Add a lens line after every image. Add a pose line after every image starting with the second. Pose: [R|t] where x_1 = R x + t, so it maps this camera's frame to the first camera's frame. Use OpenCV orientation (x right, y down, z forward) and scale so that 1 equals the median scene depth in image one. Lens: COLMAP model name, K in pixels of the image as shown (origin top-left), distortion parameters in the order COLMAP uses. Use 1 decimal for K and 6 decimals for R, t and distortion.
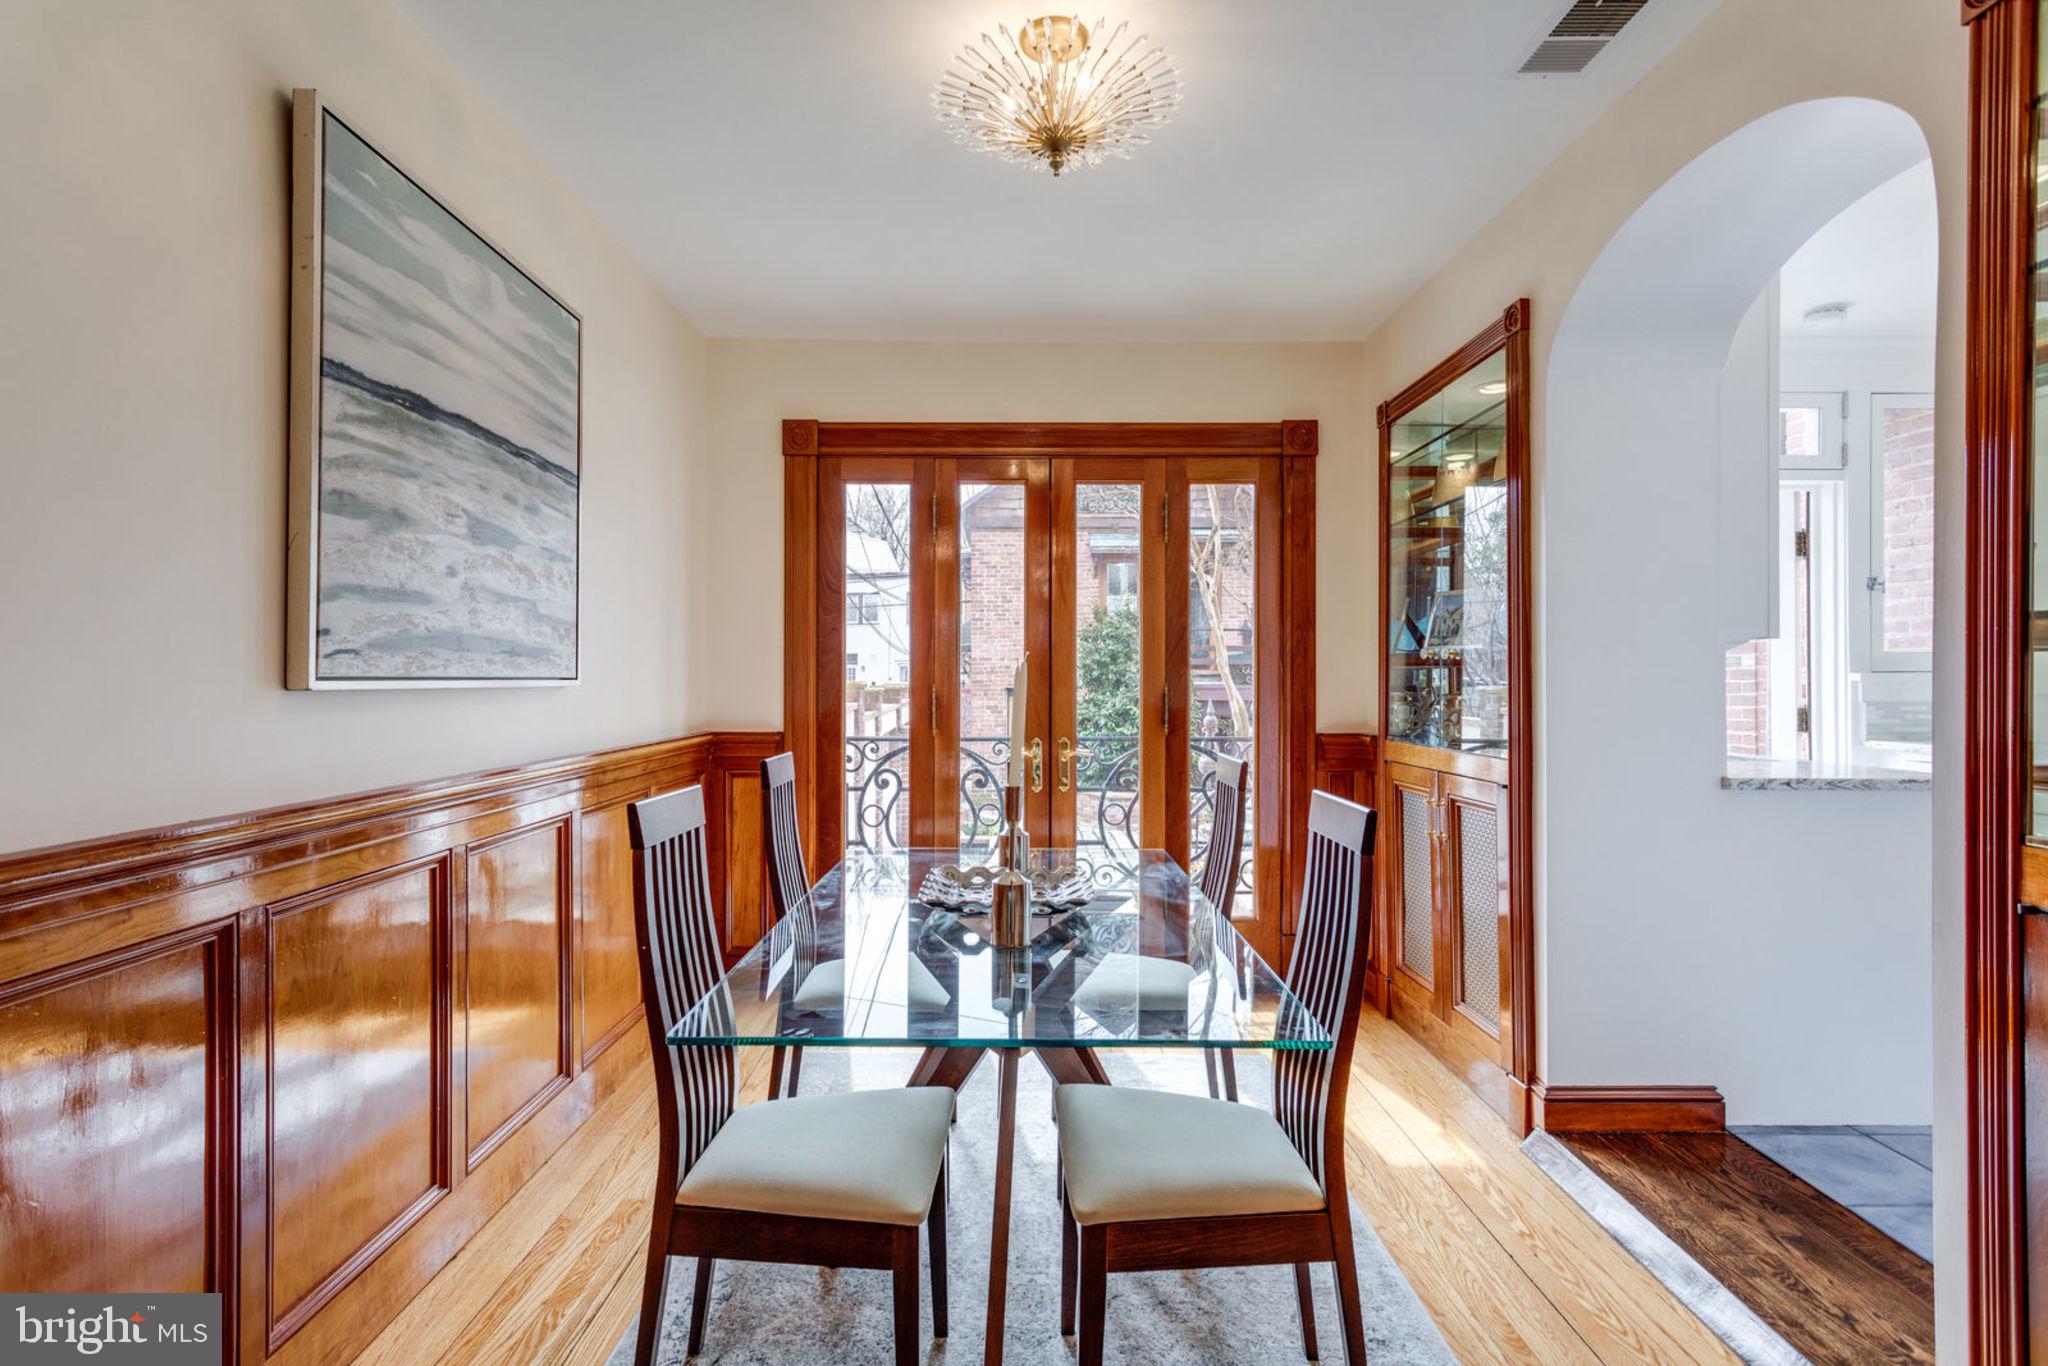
lens RADIAL K [[998.7, 0, 1021.7], [0, 998.7, 682.4], [0, 0, 1]] dist [0.002058, 0.003508]
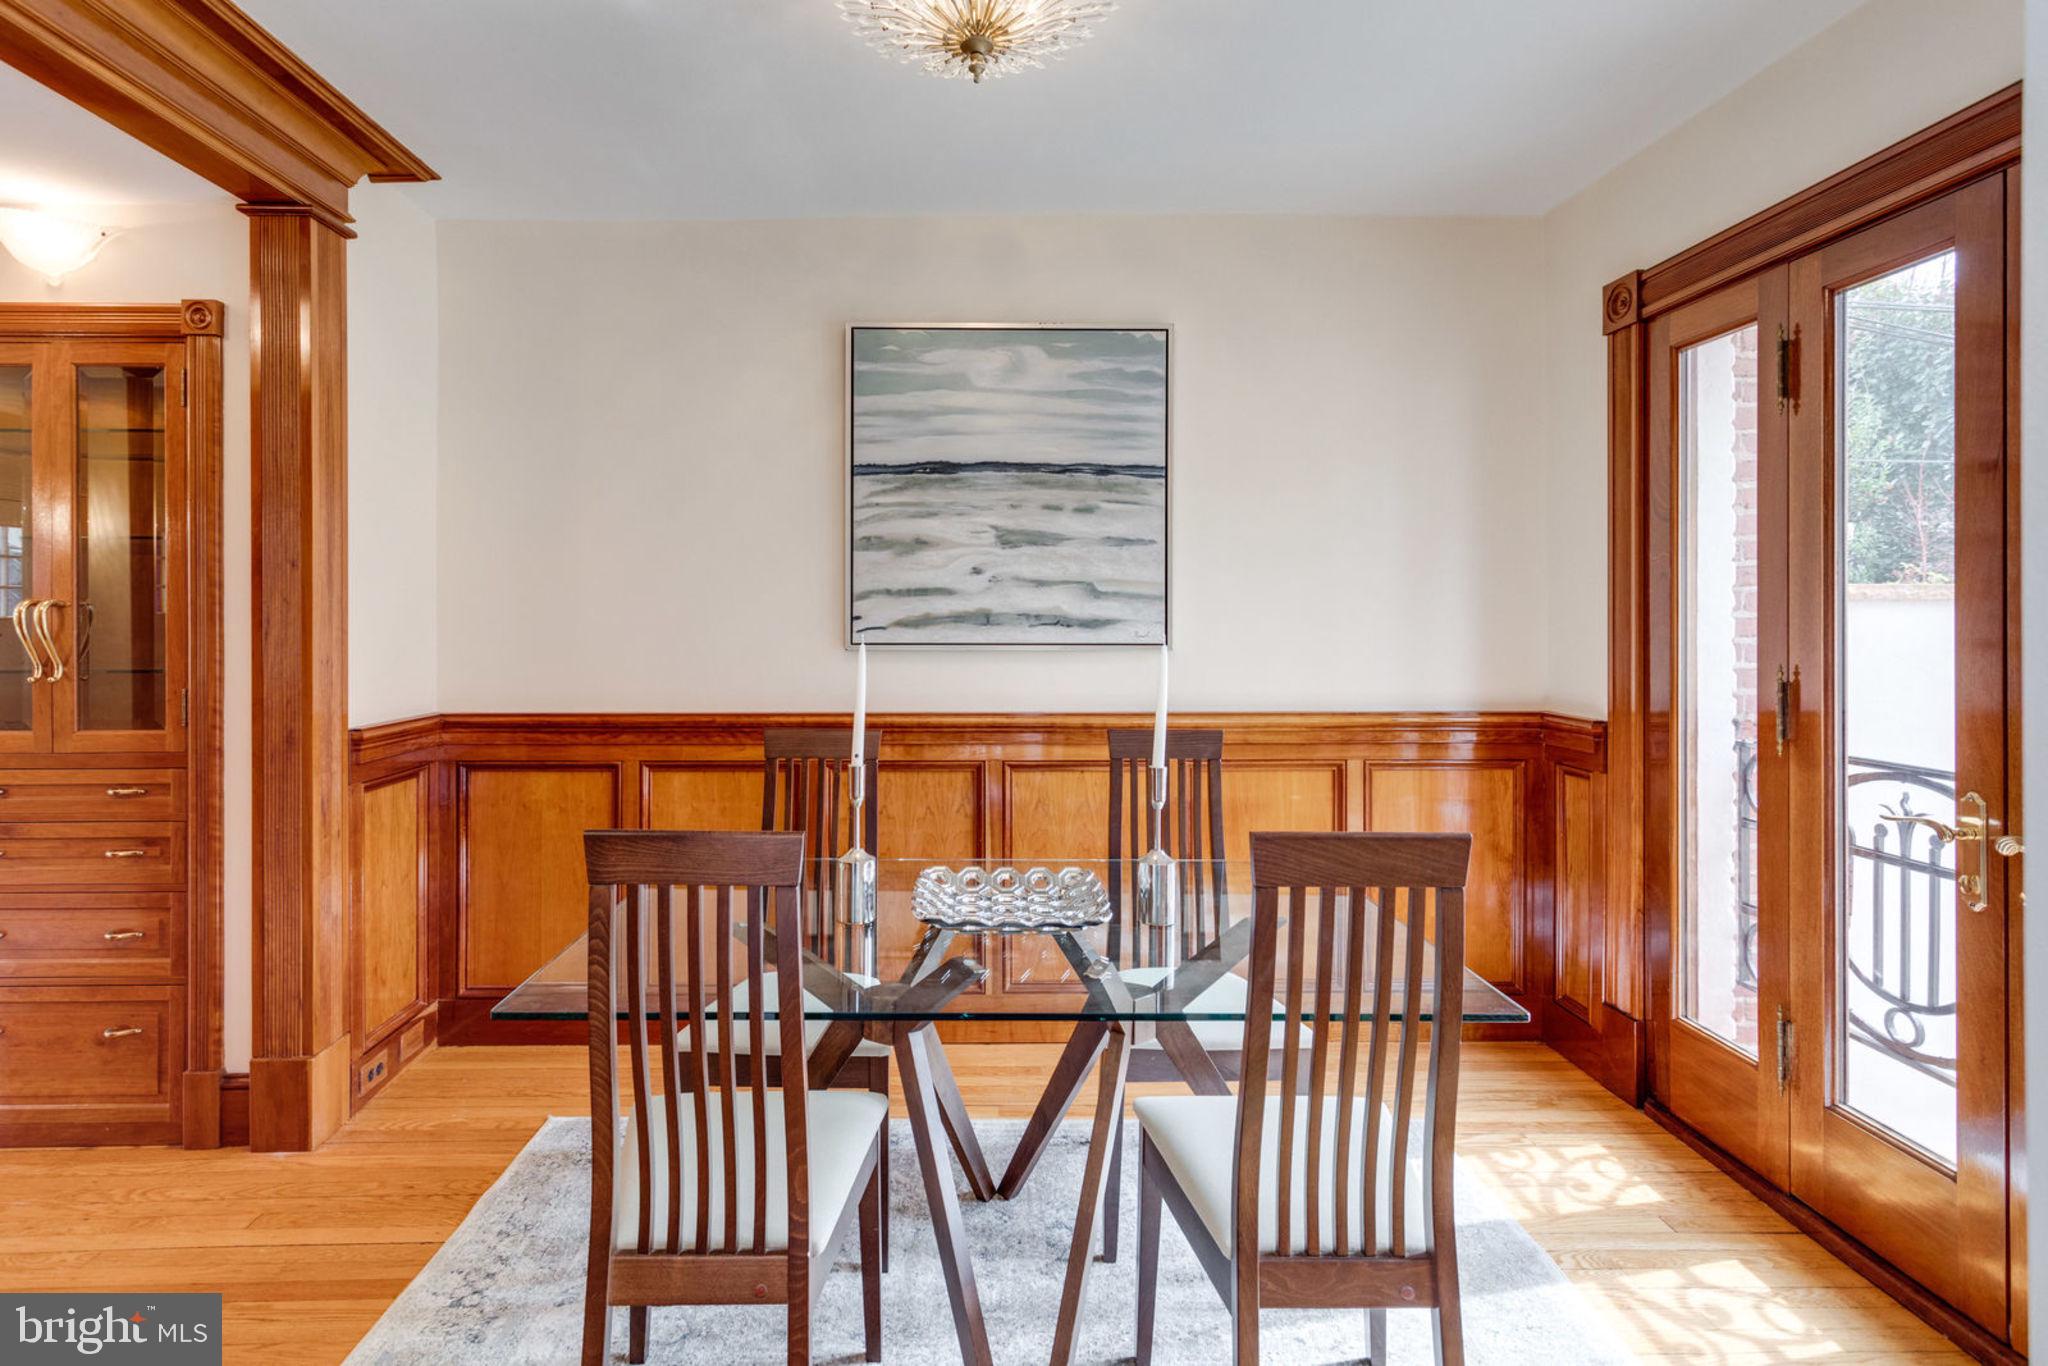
lens RADIAL K [[998.7, 0, 983.6], [0, 998.7, 607.5], [0, 0, 1]] dist [0.002058, 0.003508]
pose [[-0.021185, 0.003983, -0.999768, 0.603037], [-0.003779, 0.999985, 0.004064, -0.042593], [0.999768, 0.003865, -0.021170, 0.701578]]
